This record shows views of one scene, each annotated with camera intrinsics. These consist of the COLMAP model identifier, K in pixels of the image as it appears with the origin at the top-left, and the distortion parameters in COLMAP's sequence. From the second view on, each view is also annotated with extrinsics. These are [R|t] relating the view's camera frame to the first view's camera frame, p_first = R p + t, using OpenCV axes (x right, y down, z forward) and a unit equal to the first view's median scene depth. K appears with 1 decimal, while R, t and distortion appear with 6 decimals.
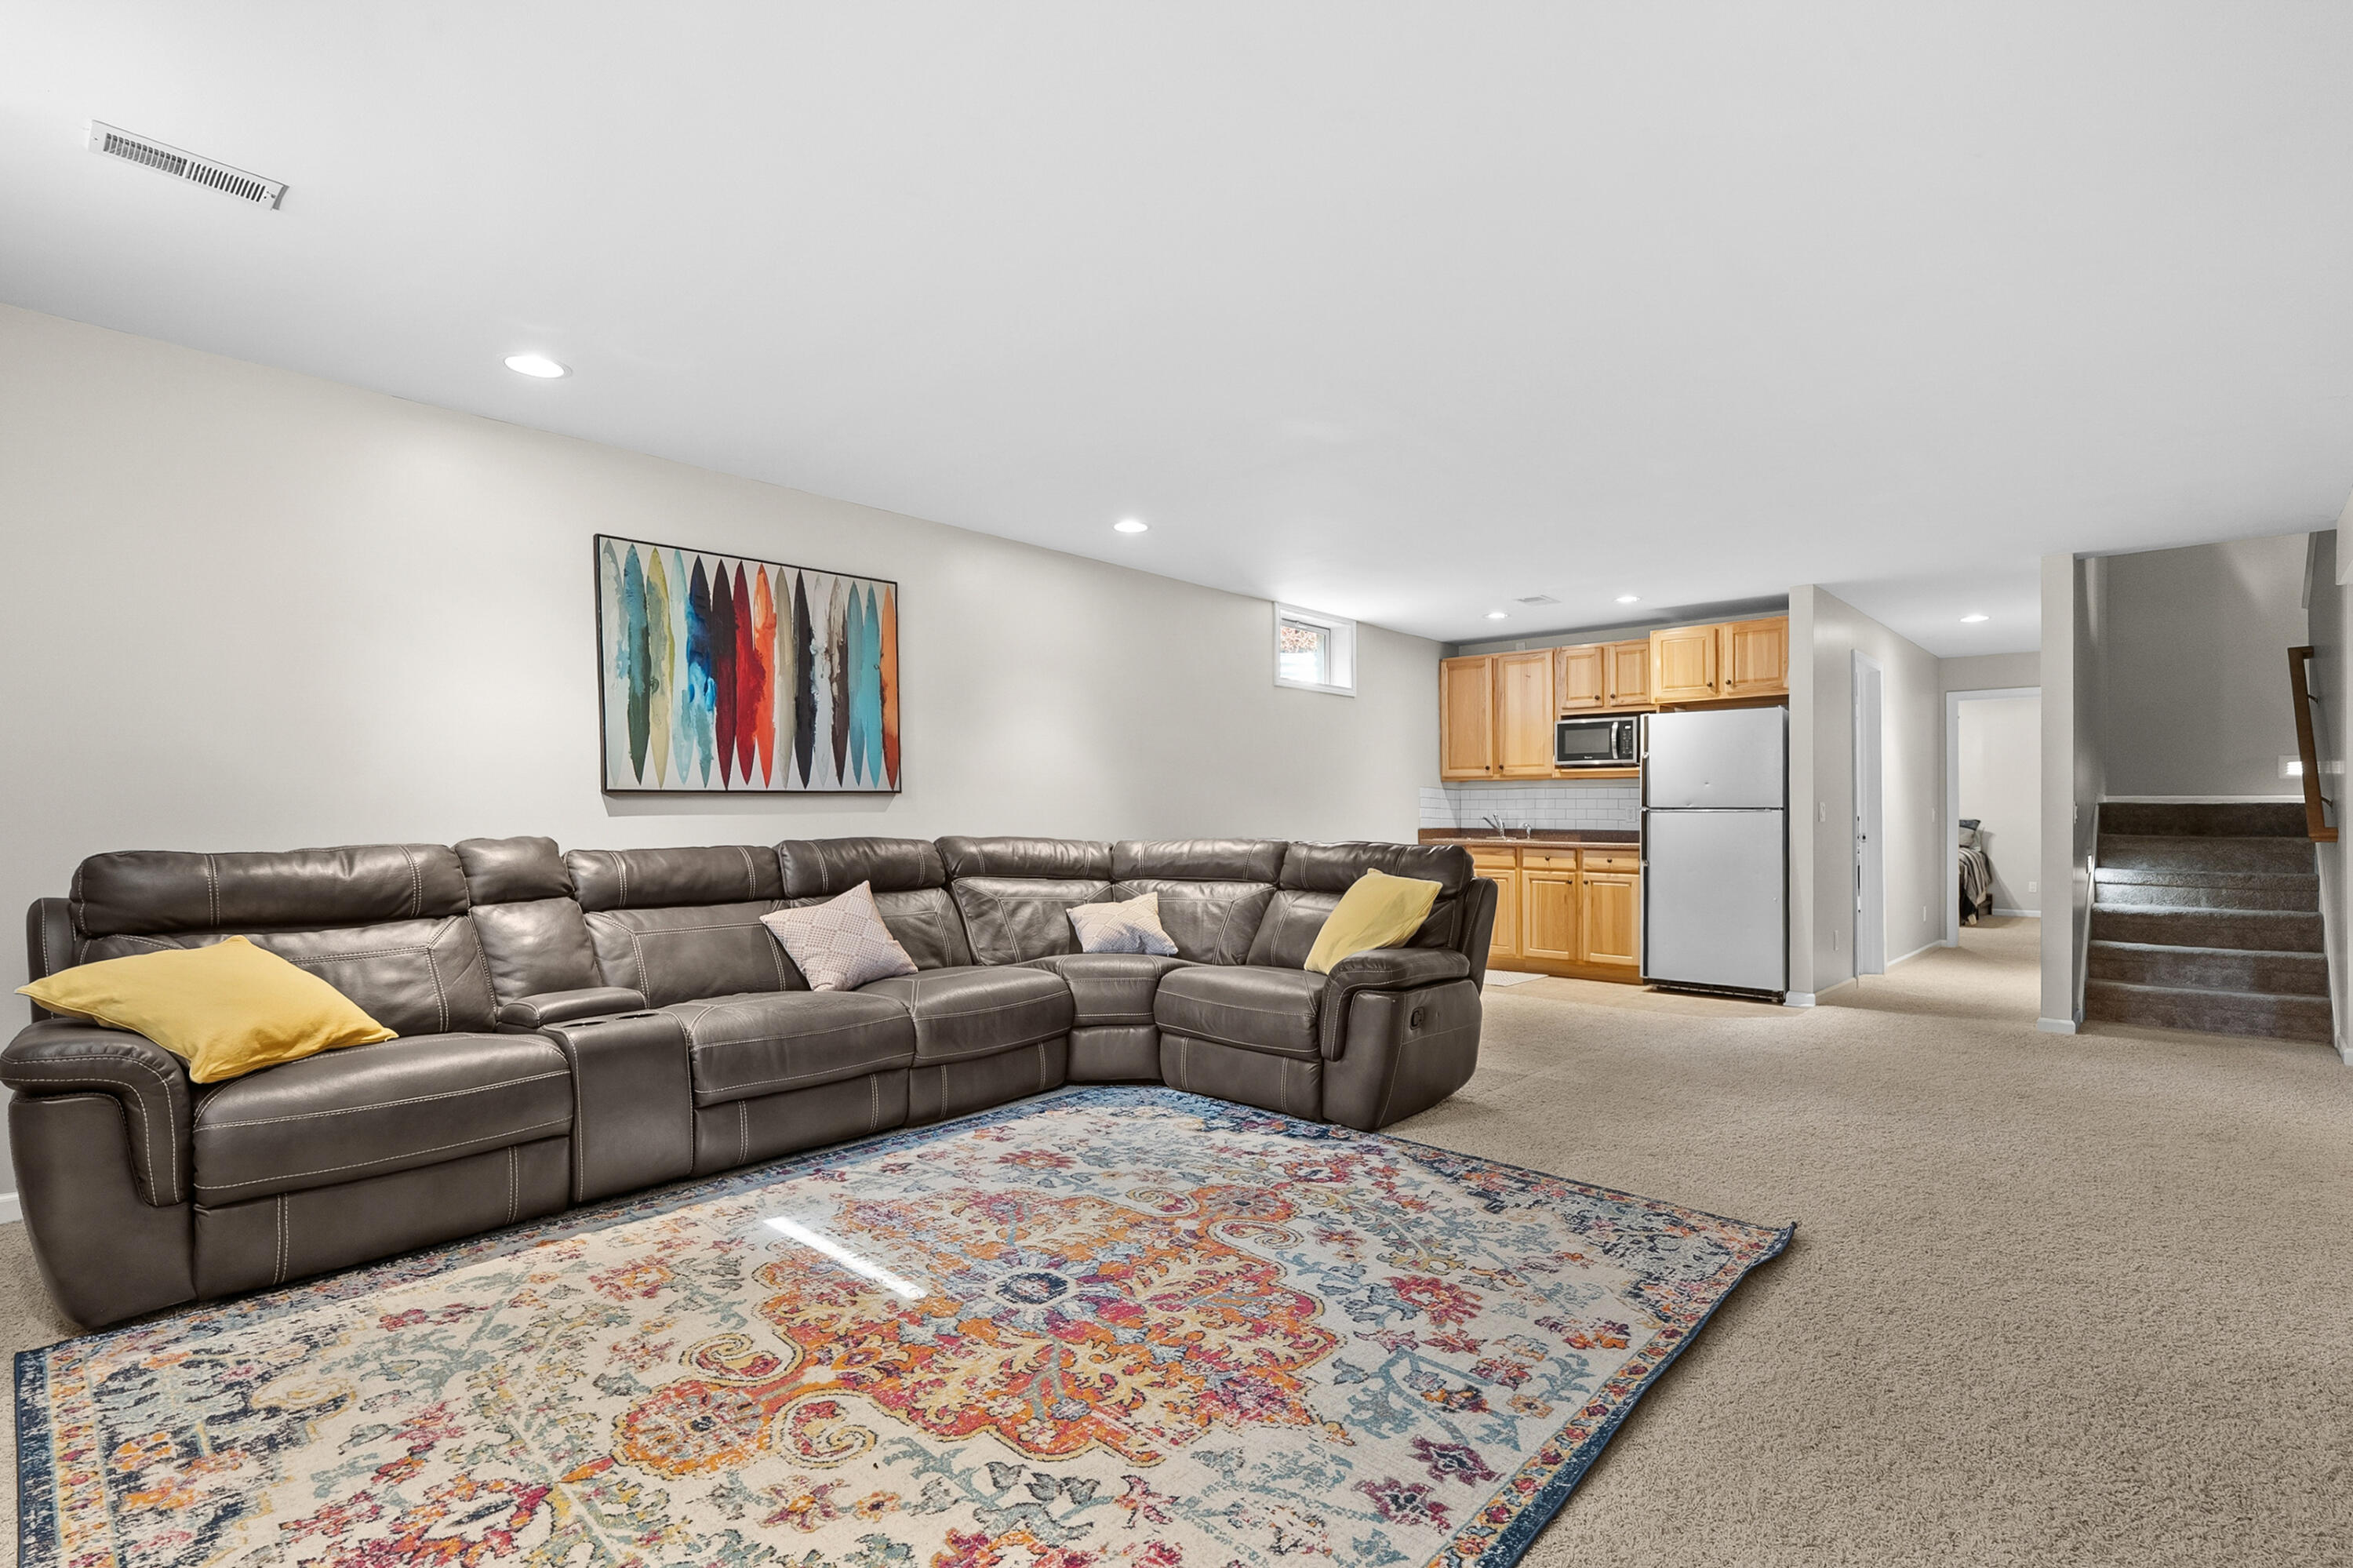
lens RADIAL K [[1049.7, 0, 1189.7], [0, 1049.7, 785.6], [0, 0, 1]] dist [0.000597, 0.000205]
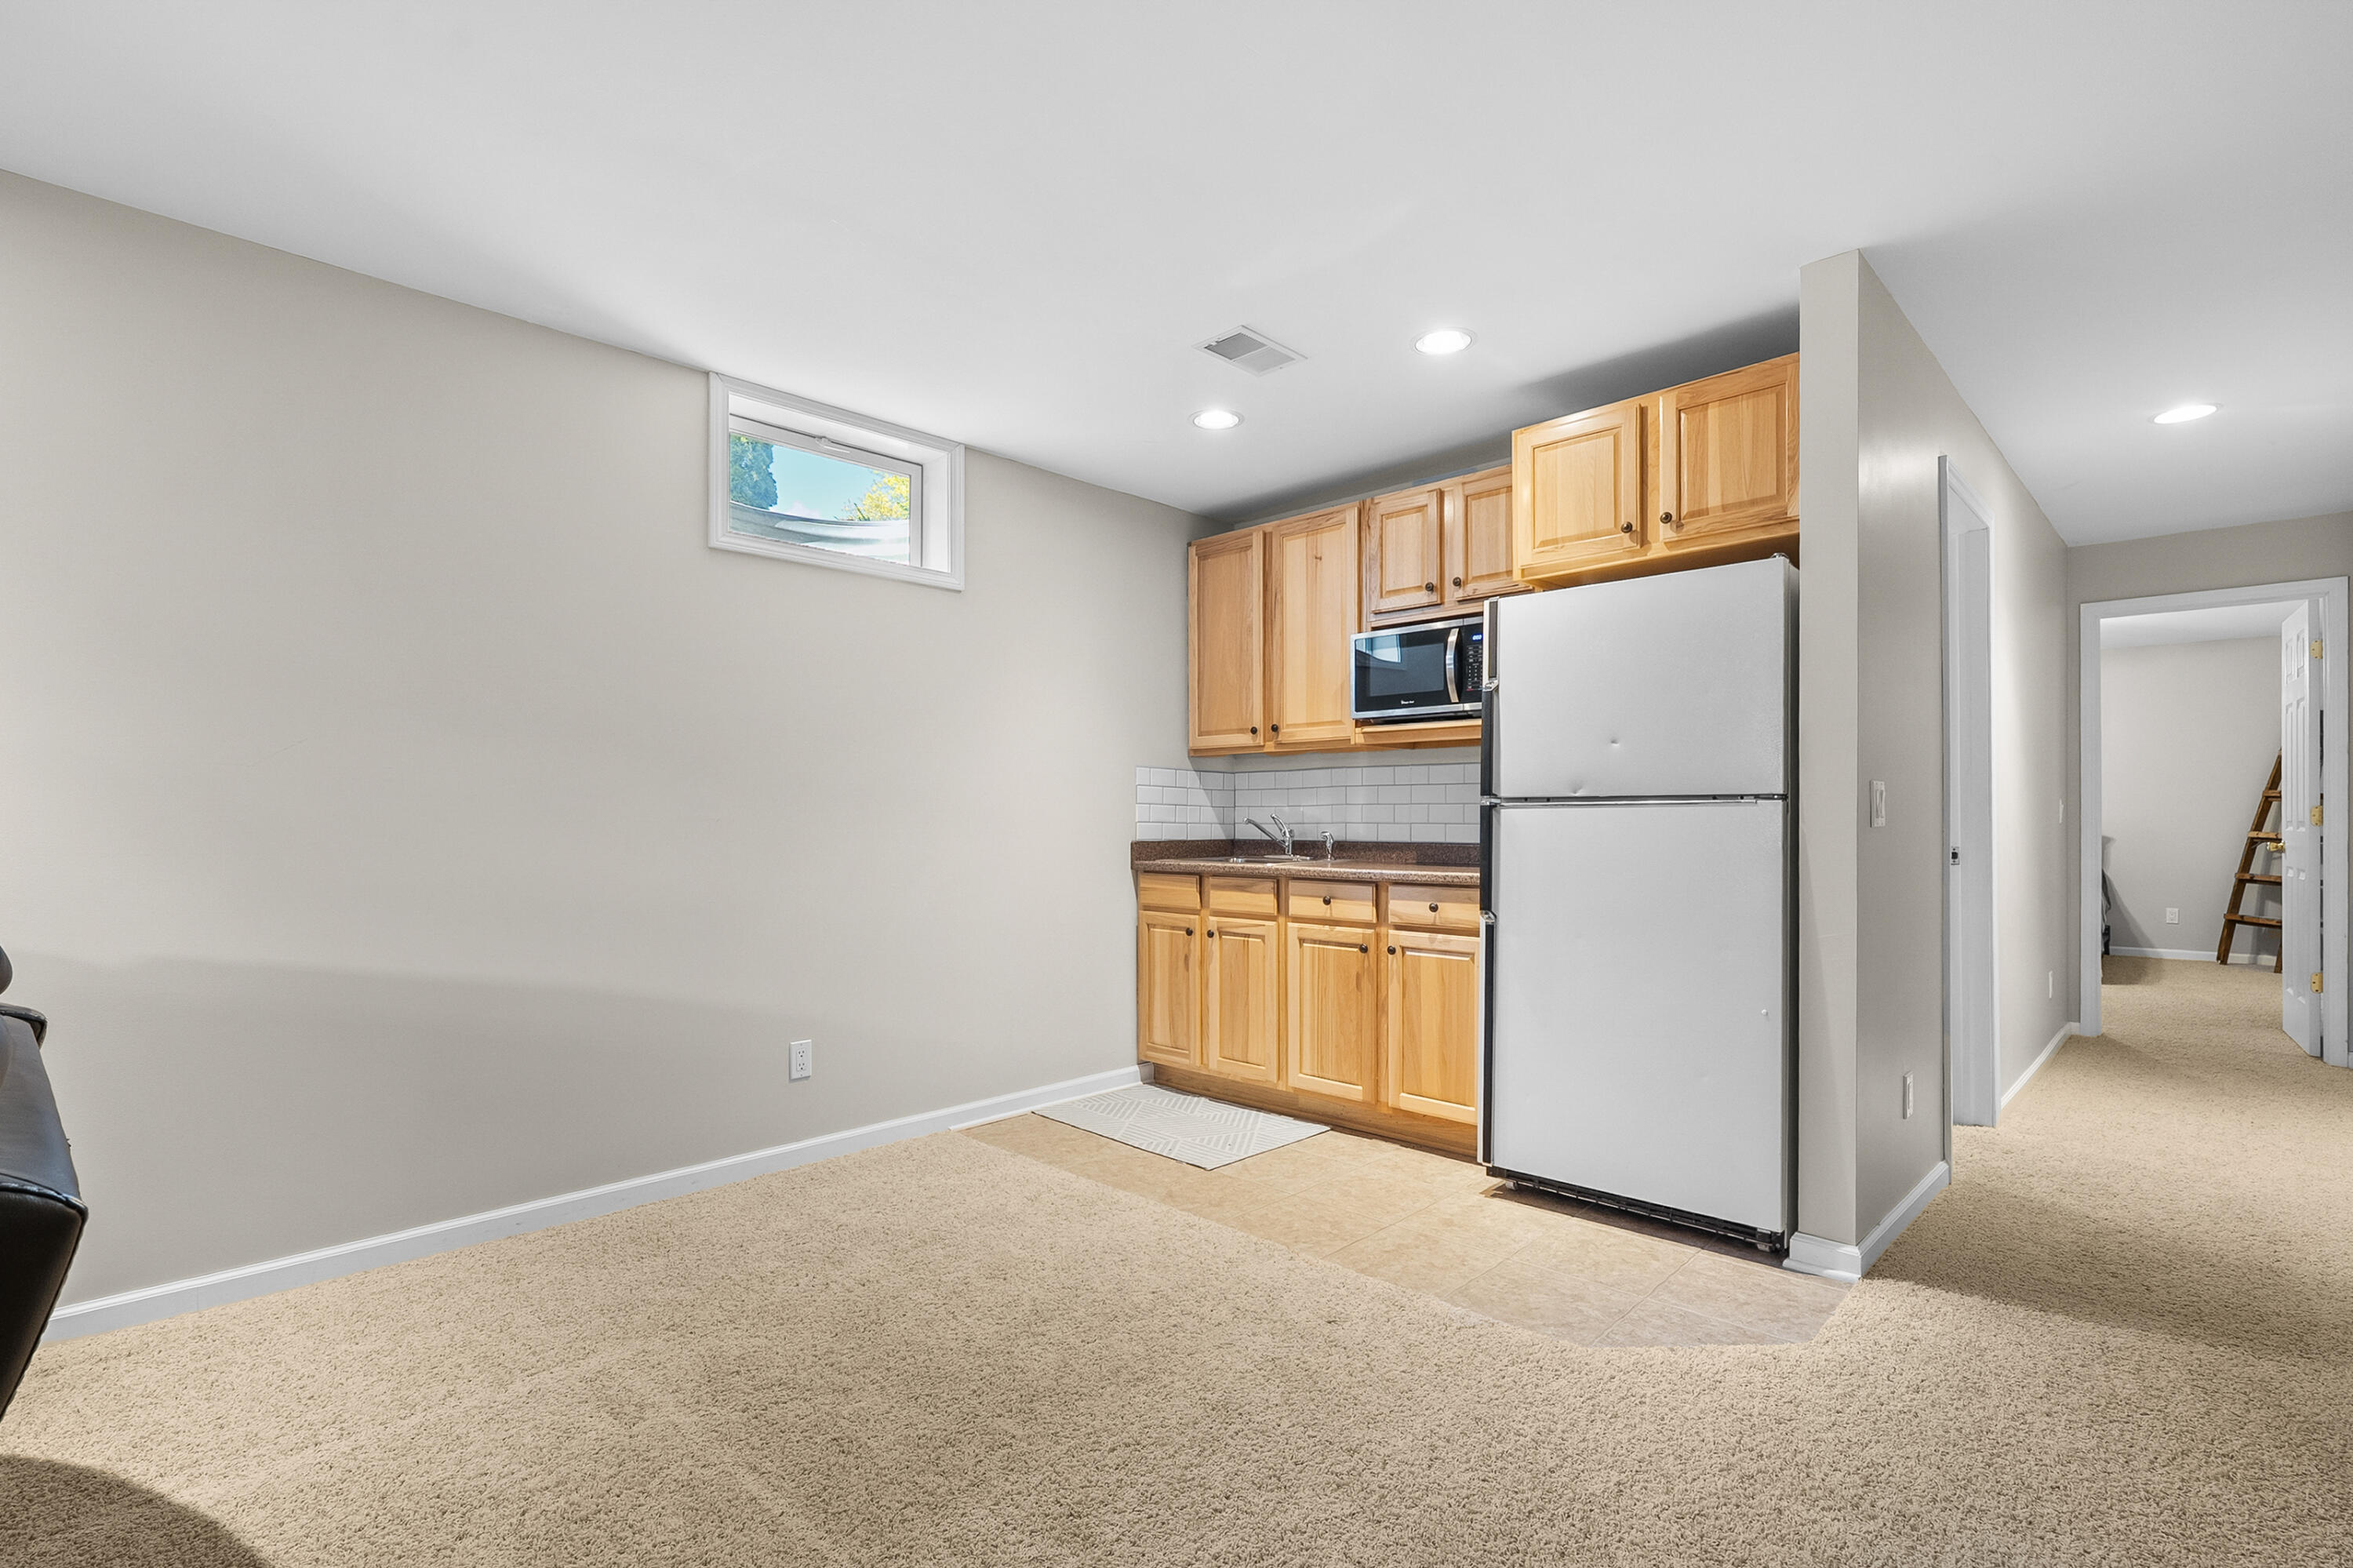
lens RADIAL K [[1077.5, 0, 1169.5], [0, 1077.5, 798.5], [0, 0, 1]] dist [-0.002186, 0.000188]
pose [[0.999384, -0.003113, -0.034955, 0.279255], [0.003388, 0.999964, 0.007821, 0.015291], [0.034929, -0.007935, 0.999358, 0.468174]]
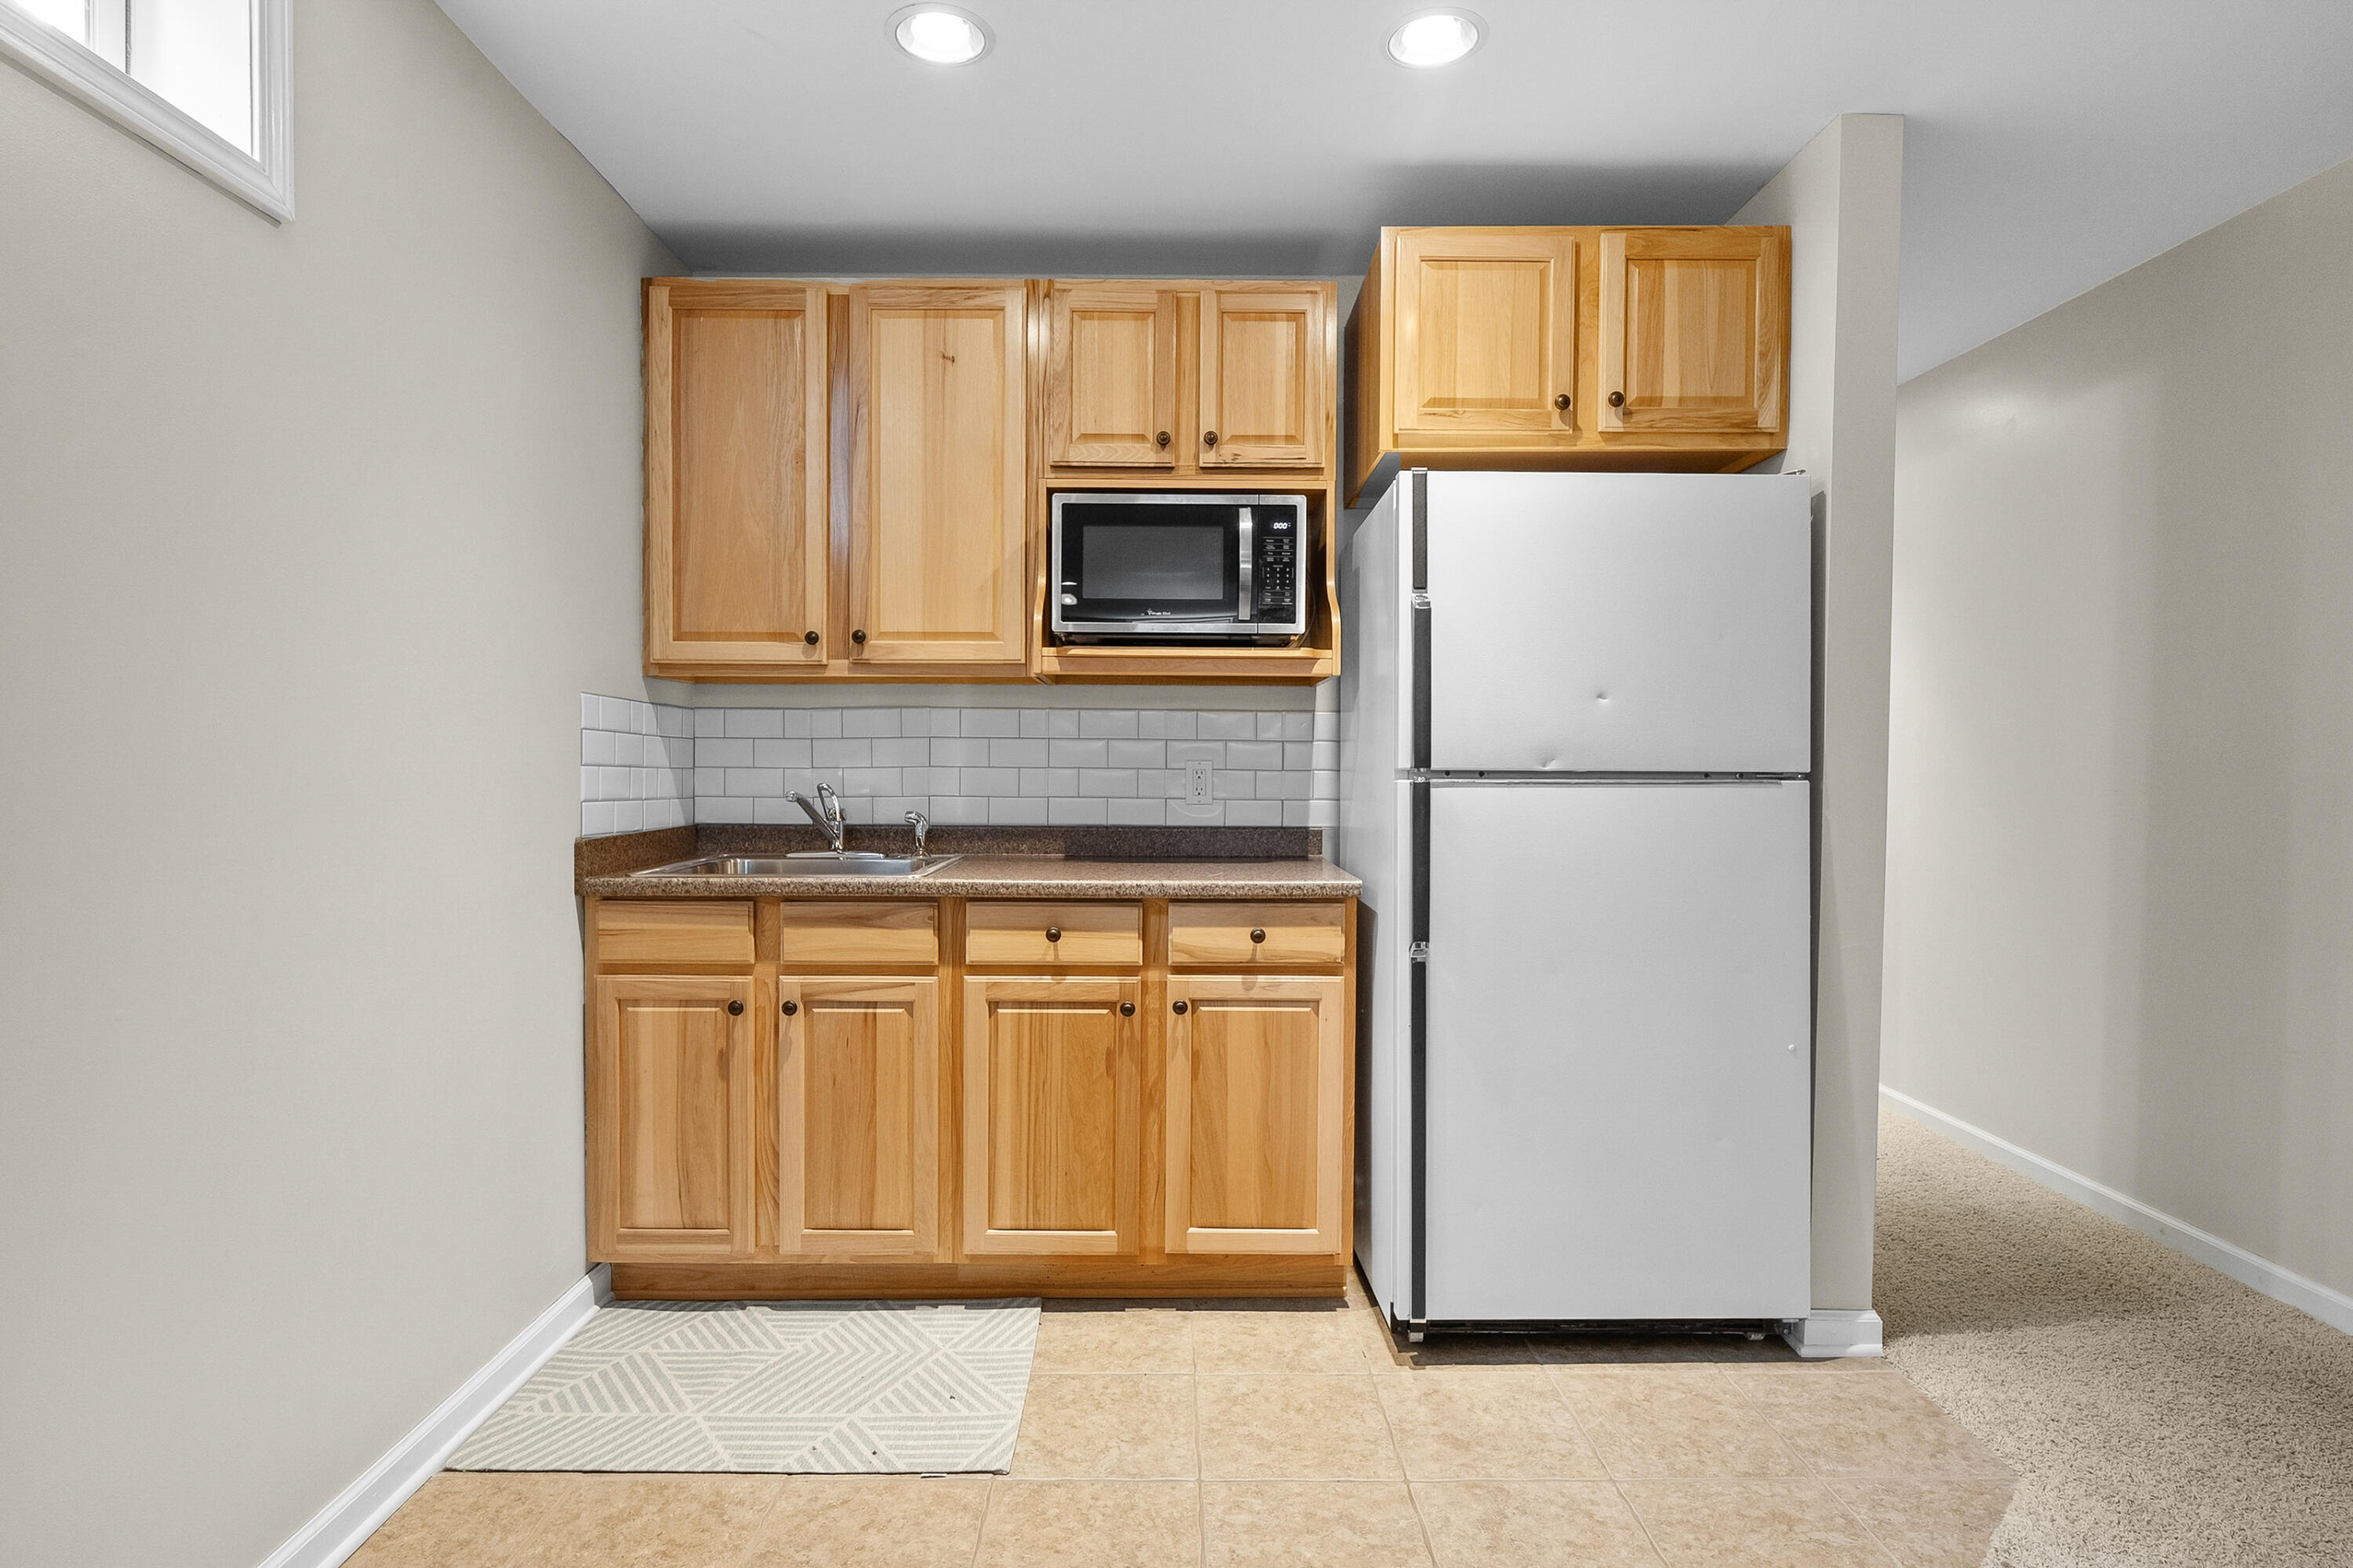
lens RADIAL K [[1221.2, 0, 1146.9], [0, 1221.2, 769.5], [0, 0, 1]] dist [-0.001589, 0.000032]
pose [[0.740322, -0.006435, 0.672222, 0.121042], [-0.020012, 0.999300, 0.031605, 0.009606], [-0.671954, -0.036850, 0.739675, 0.712103]]
